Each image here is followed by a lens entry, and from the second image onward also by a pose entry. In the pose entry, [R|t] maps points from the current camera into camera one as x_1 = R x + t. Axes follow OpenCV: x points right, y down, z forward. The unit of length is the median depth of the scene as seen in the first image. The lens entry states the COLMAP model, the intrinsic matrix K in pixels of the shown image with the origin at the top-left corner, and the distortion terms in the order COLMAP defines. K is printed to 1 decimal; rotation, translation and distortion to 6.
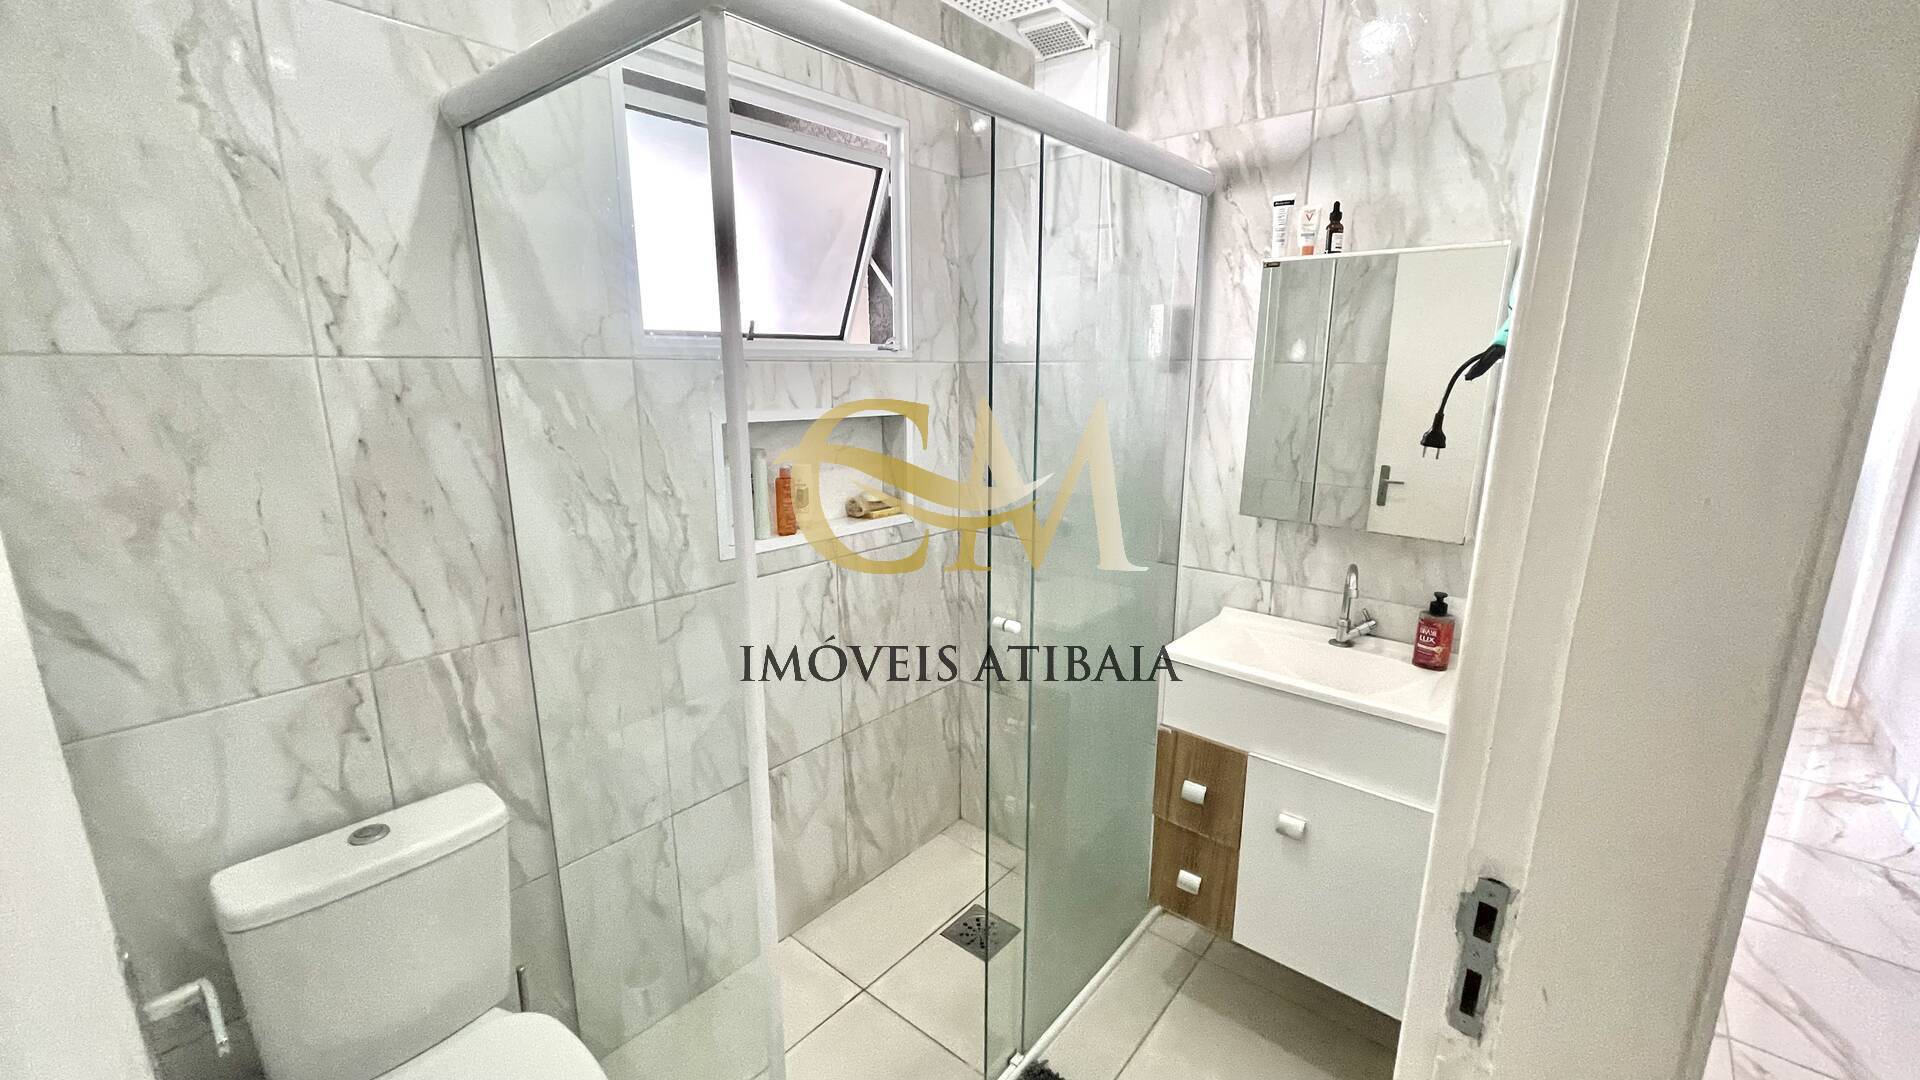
lens RADIAL K [[787.7, 0, 964.8], [0, 787.7, 538.8], [0, 0, 1]] dist [-0.002368, 0.002856]
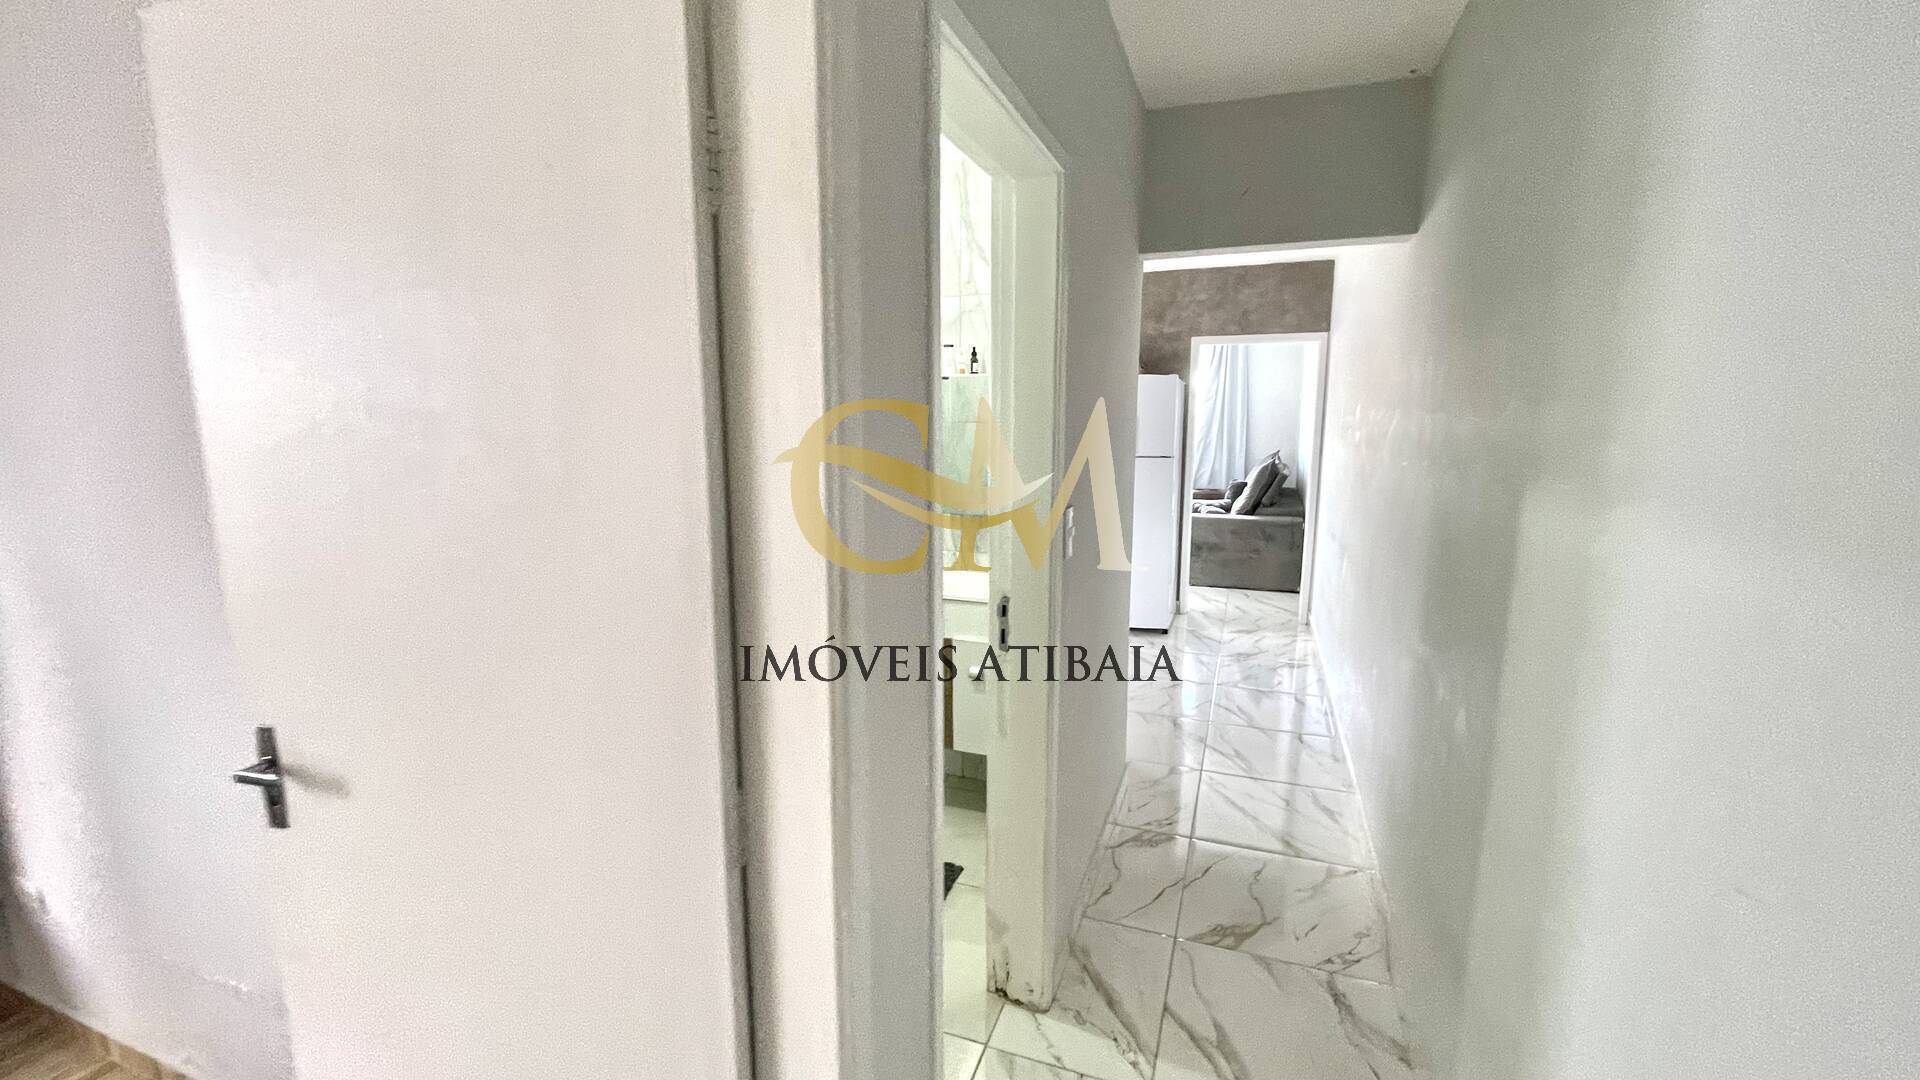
lens RADIAL K [[787.7, 0, 958.9], [0, 787.7, 540.2], [0, 0, 1]] dist [-0.002368, 0.002856]
pose [[0.944683, -0.054410, 0.323439, -0.181554], [0.076734, 0.995440, -0.056663, 0.125925], [-0.318881, 0.078347, 0.944551, -0.679280]]
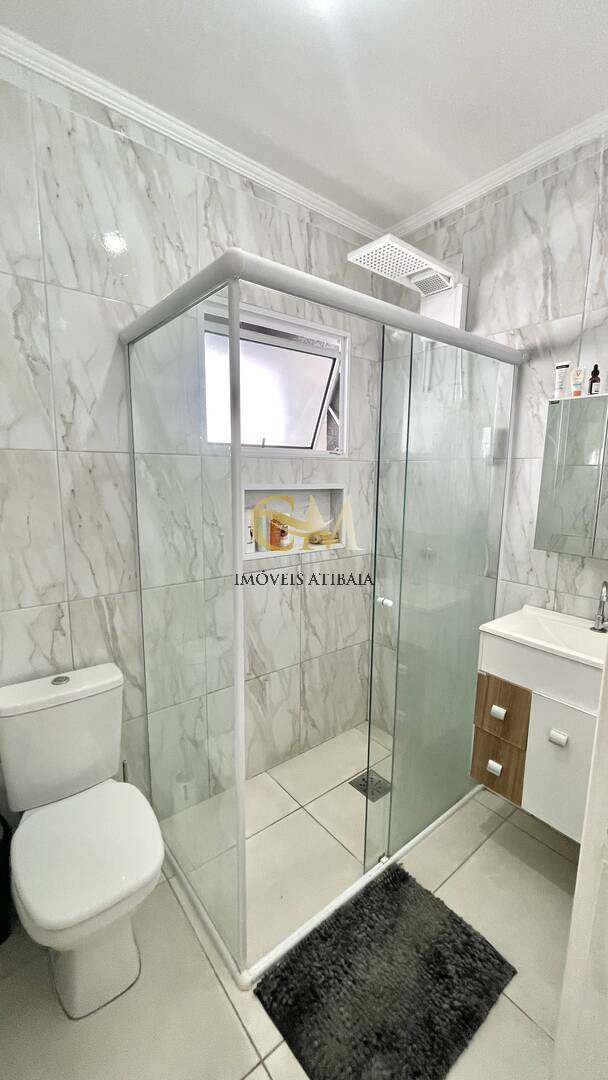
lens RADIAL K [[443.1, 0, 304.3], [0, 443.1, 538.6], [0, 0, 1]] dist [-0.002368, 0.002856]
pose [[0.979941, 0.039381, -0.195360, 0.056149], [-0.051744, 0.996940, -0.058588, 0.030295], [0.192455, 0.067521, 0.978980, -0.023652]]
